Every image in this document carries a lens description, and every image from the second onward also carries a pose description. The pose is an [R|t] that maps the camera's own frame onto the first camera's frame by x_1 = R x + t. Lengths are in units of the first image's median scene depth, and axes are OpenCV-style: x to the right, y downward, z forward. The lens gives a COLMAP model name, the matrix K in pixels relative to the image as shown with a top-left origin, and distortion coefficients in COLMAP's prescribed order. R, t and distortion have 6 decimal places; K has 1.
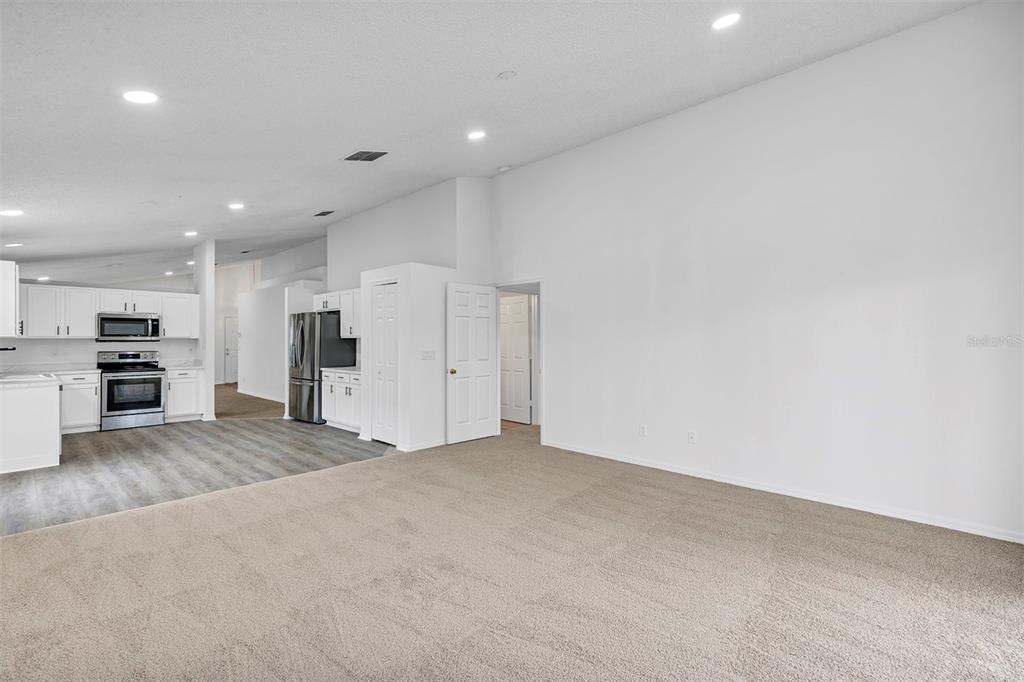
lens RADIAL K [[460.6, 0, 511.2], [0, 460.6, 336.5], [0, 0, 1]] dist [0.009589, 0.000459]
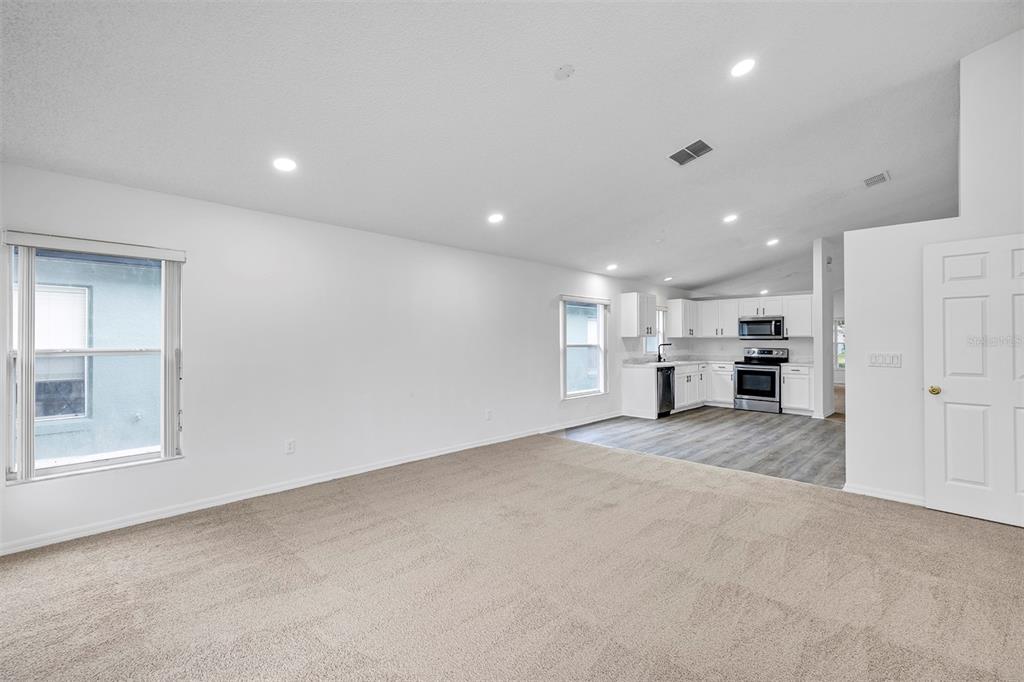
lens RADIAL K [[460.6, 0, 502.8], [0, 460.6, 337.6], [0, 0, 1]] dist [0.009589, 0.000459]
pose [[-0.021920, -0.003231, -0.999754, 0.413609], [0.009251, 0.999951, -0.003435, 0.002736], [0.999717, -0.009324, -0.021889, 0.372870]]
